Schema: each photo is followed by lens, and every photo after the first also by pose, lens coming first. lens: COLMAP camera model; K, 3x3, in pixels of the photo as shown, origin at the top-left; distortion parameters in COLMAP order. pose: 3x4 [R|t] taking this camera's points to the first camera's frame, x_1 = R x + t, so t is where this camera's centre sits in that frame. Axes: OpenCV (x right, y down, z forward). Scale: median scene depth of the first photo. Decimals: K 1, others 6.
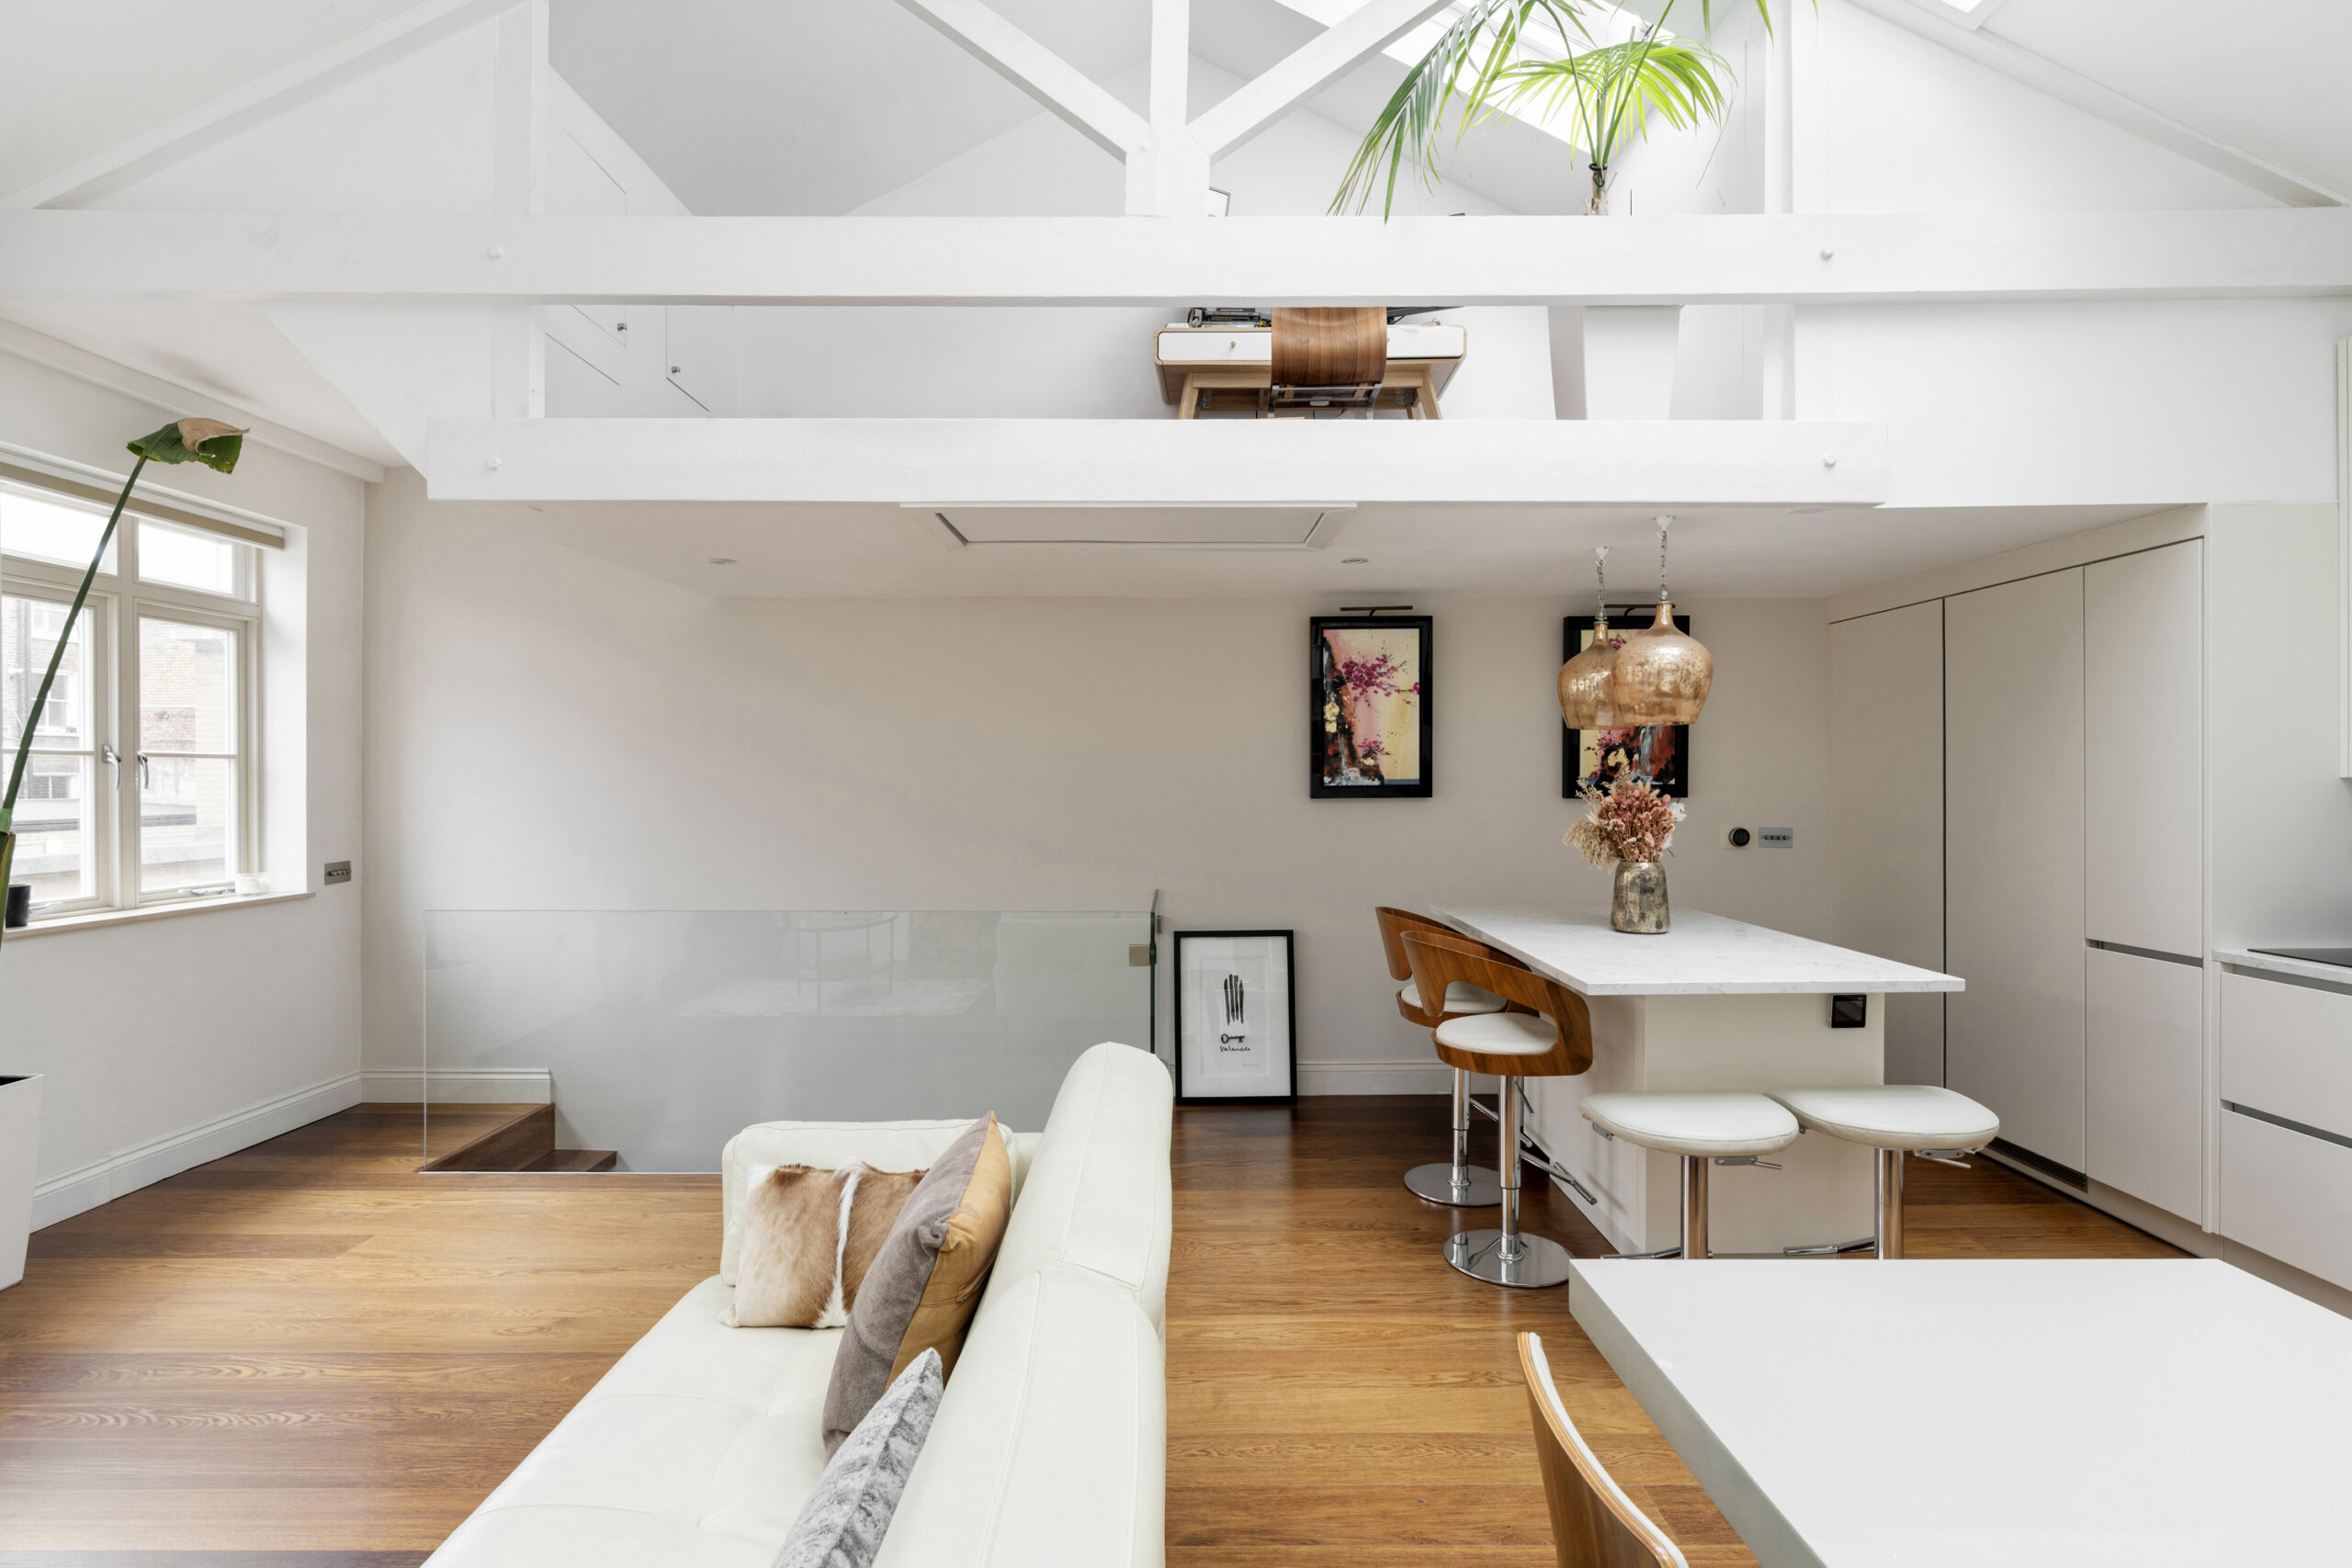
lens RADIAL K [[1160.9, 0, 1174.9], [0, 1160.9, 793.9], [0, 0, 1]] dist [0.000786, 0.000714]
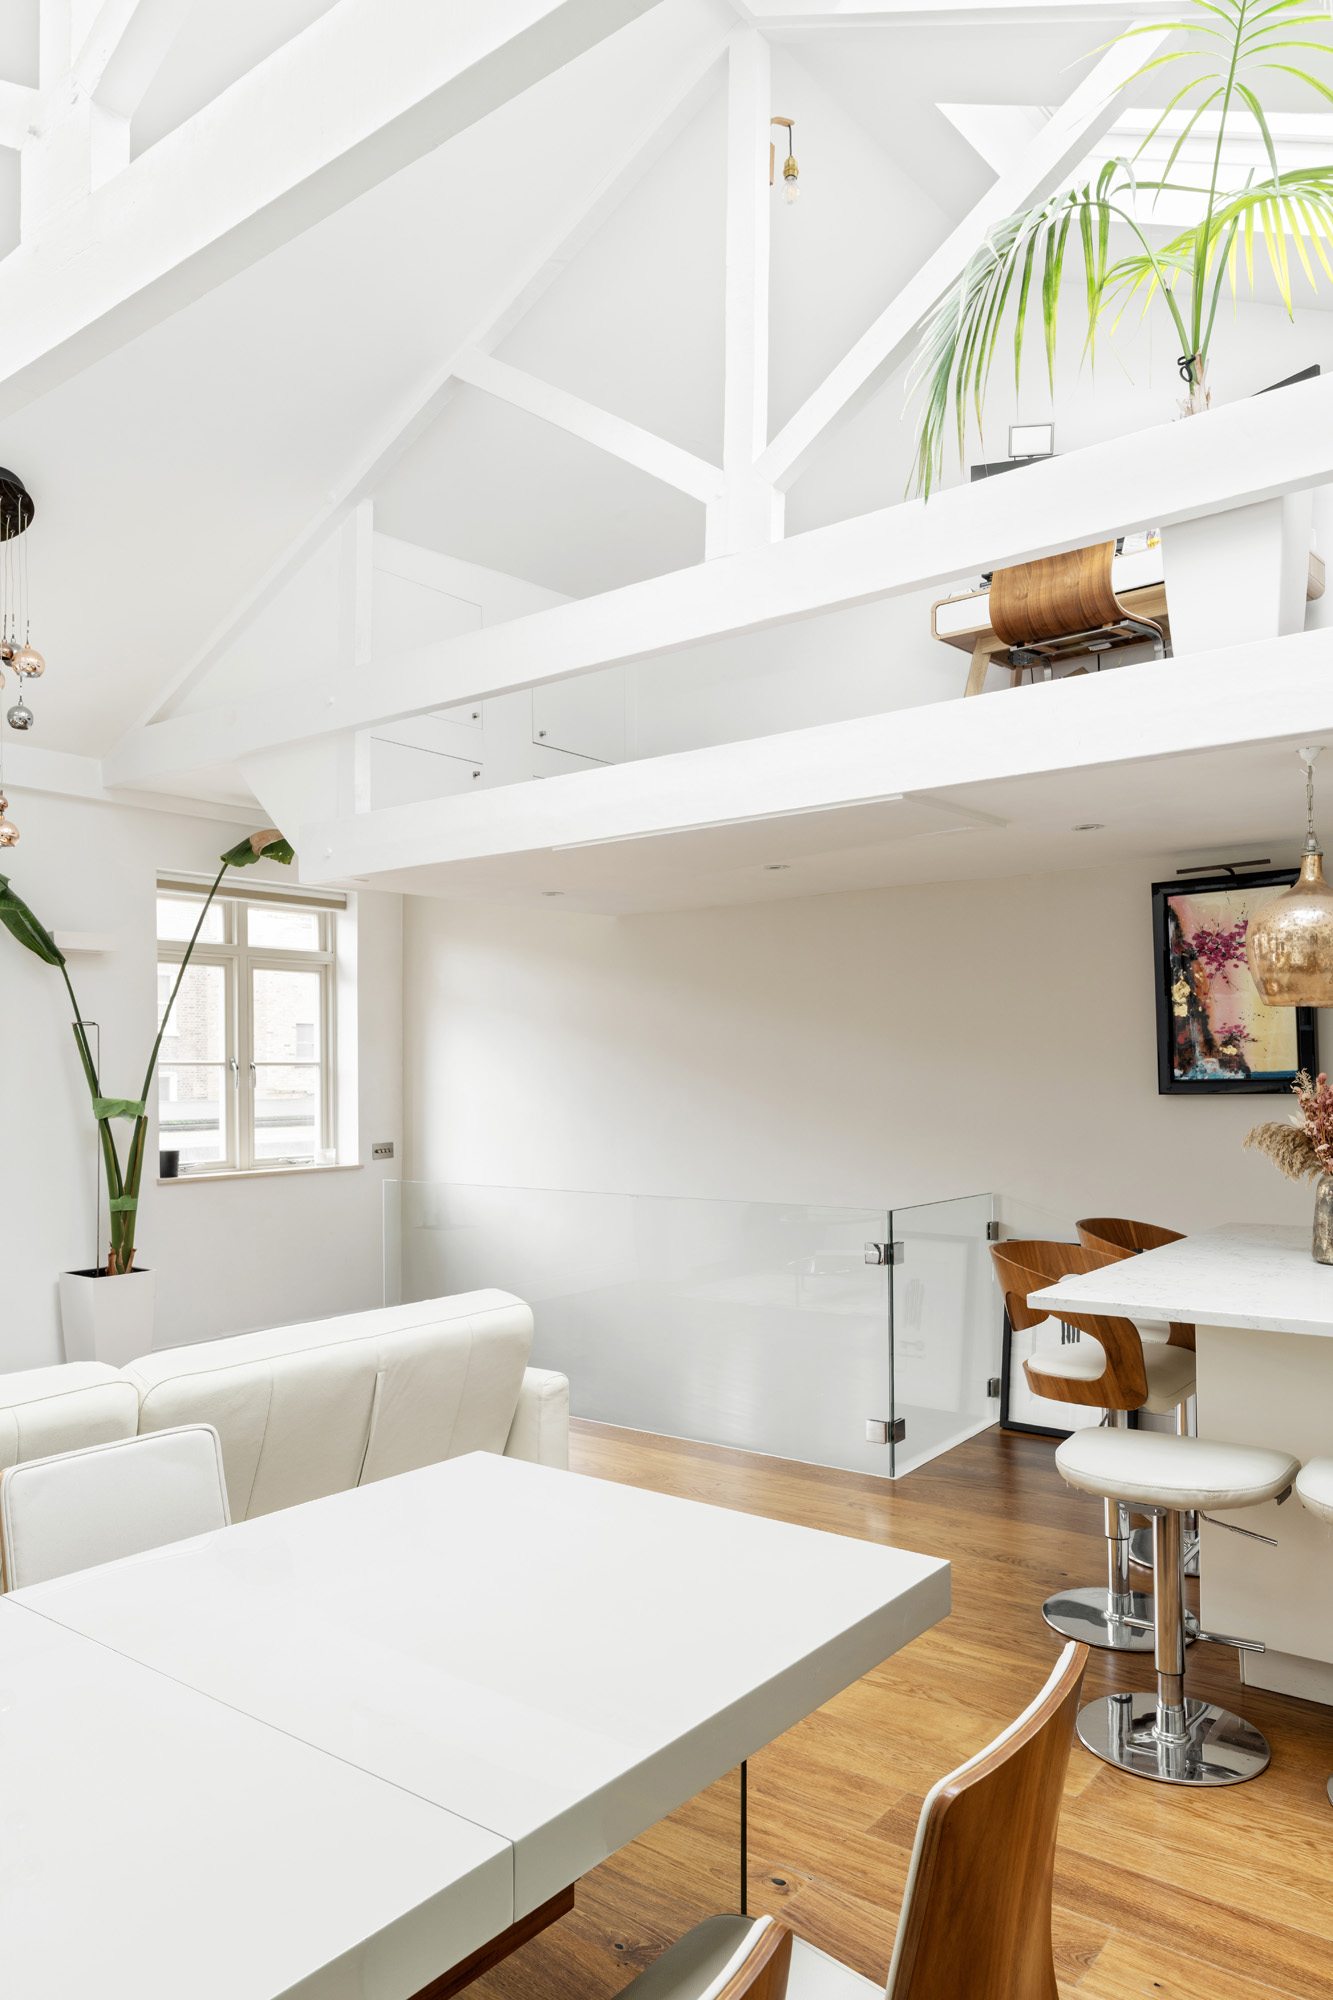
lens RADIAL K [[1376.9, 0, 664.5], [0, 1376.9, 1069.6], [0, 0, 1]] dist [-0.000893, 0.002782]
pose [[0.783653, -0.010702, -0.621107, 0.507456], [0.002828, 0.999903, -0.013661, -0.001844], [0.621193, 0.008949, 0.783607, -0.023914]]
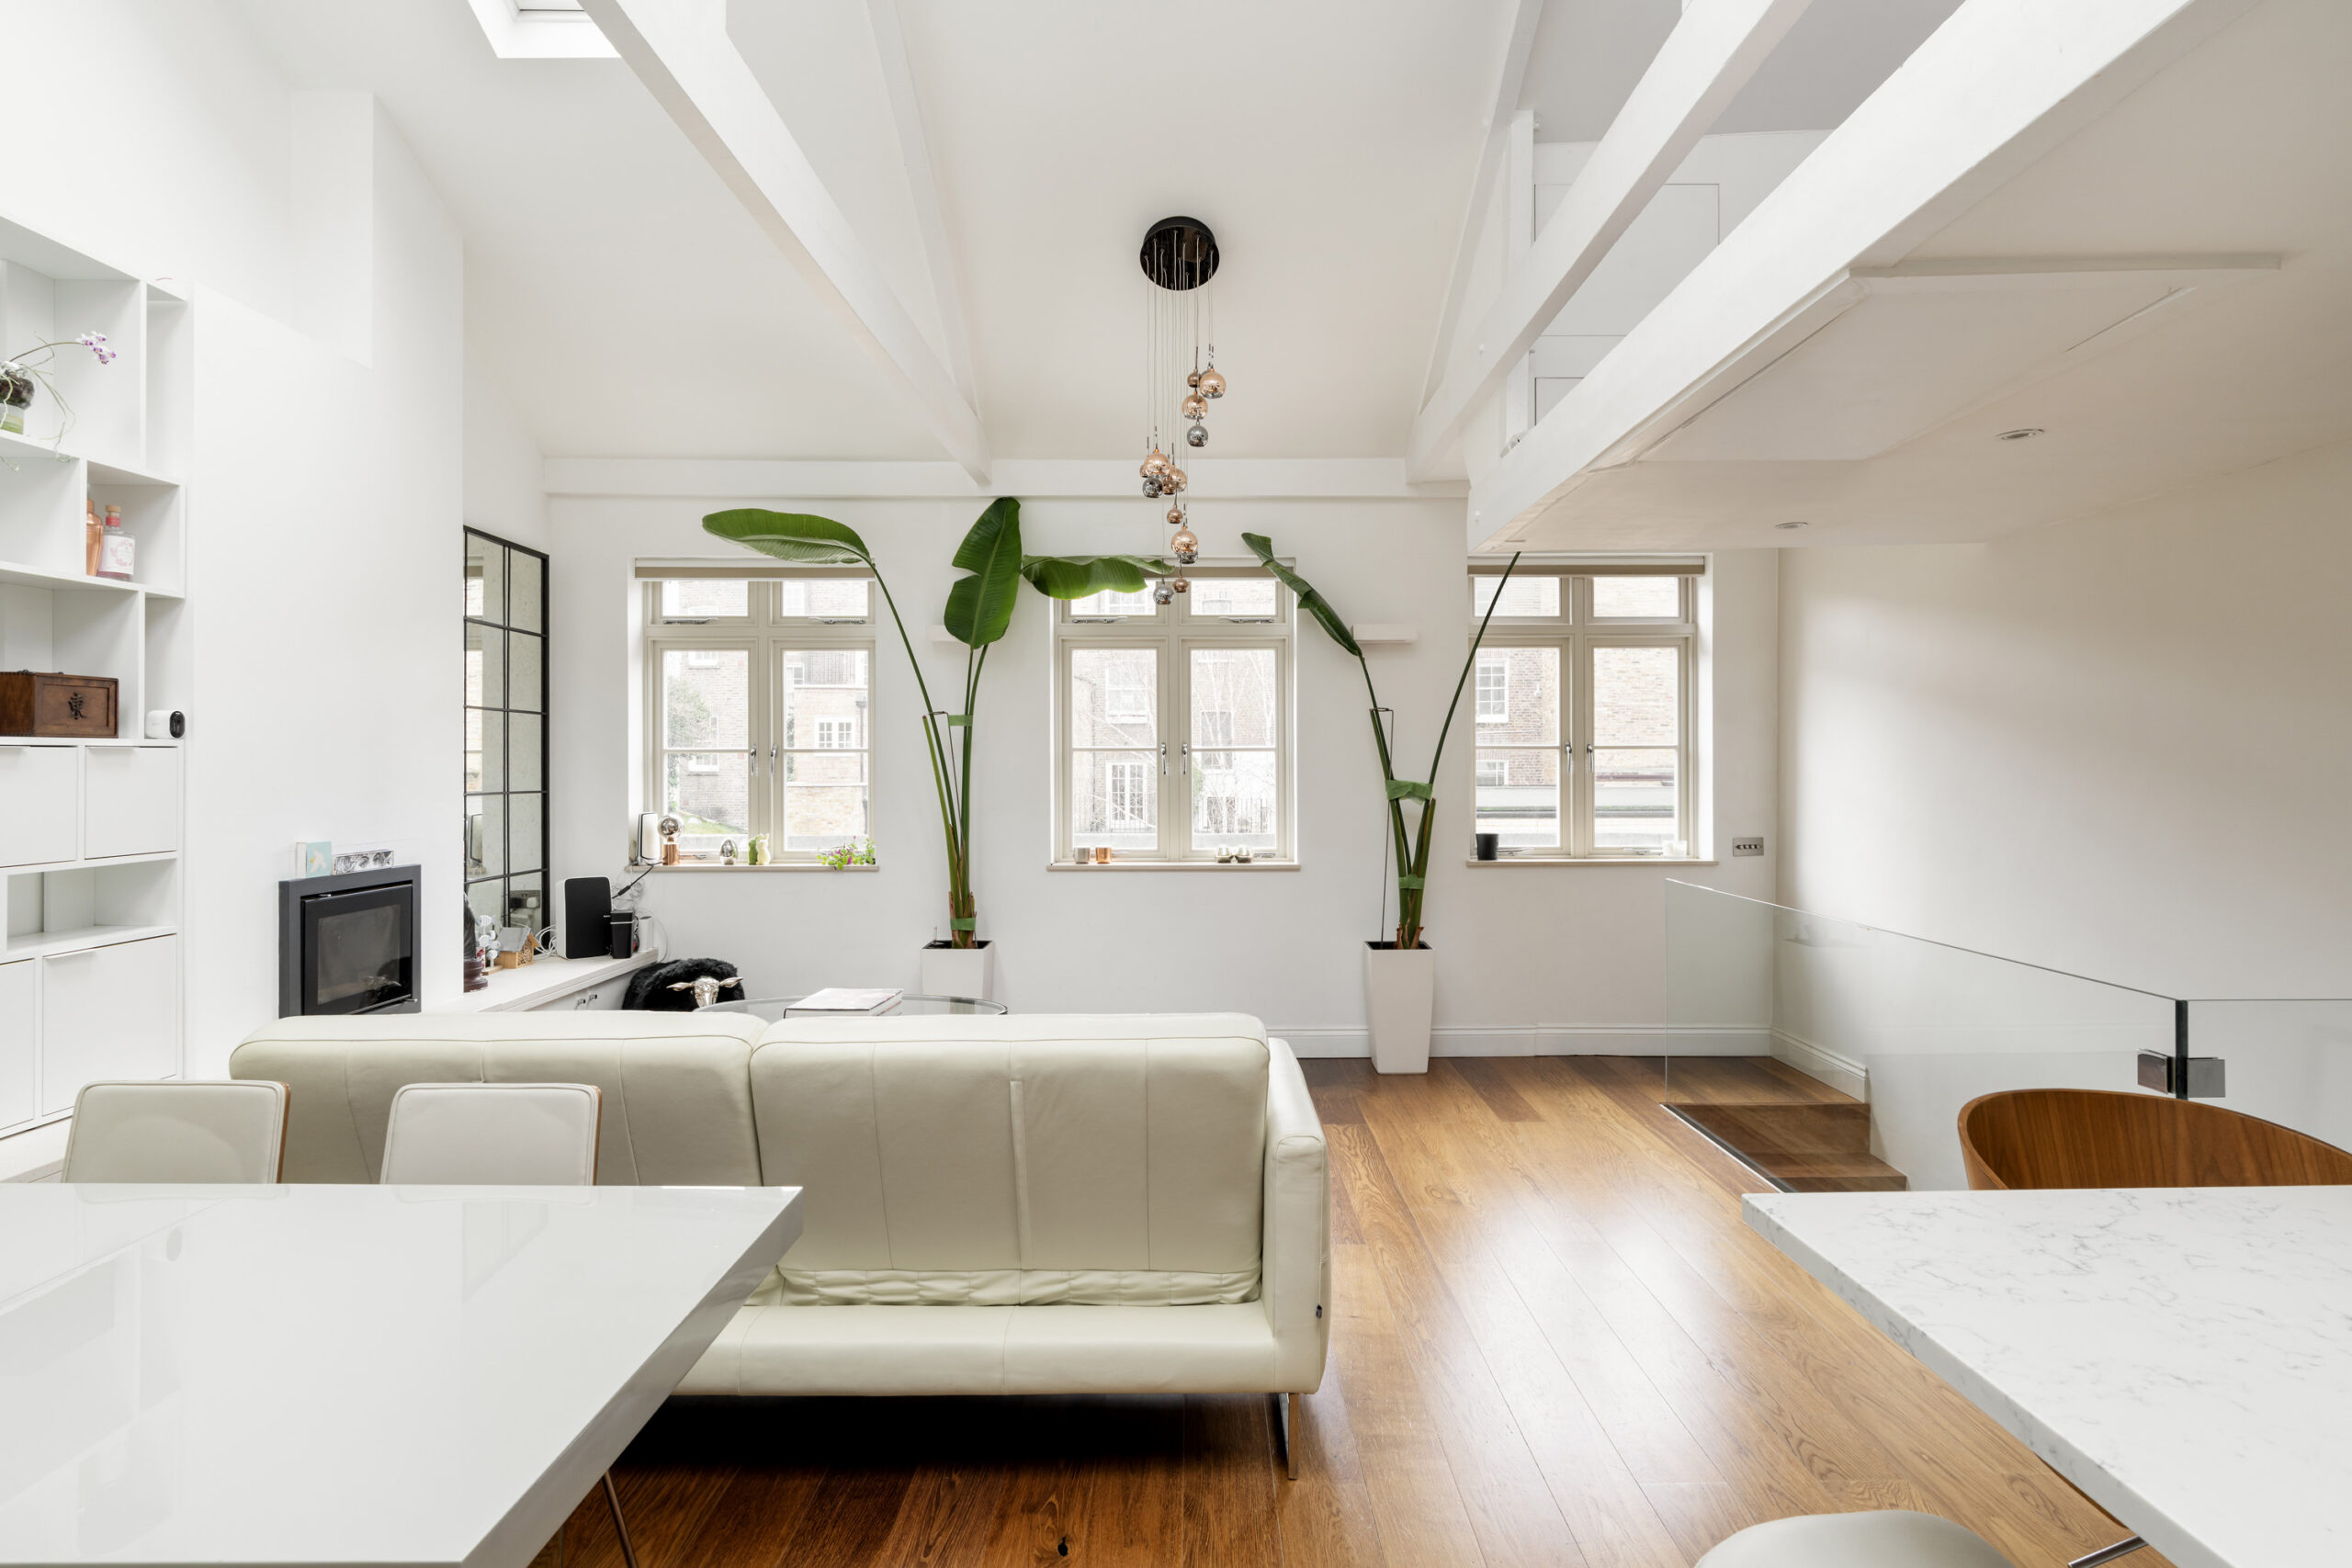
lens RADIAL K [[1257.4, 0, 1188.4], [0, 1257.4, 761.2], [0, 0, 1]] dist [-0.004976, -0.000110]
pose [[-0.019041, -0.004928, -0.999807, 0.538063], [-0.011339, 0.999925, -0.004713, -0.004647], [0.999754, 0.011247, -0.019096, 0.480861]]
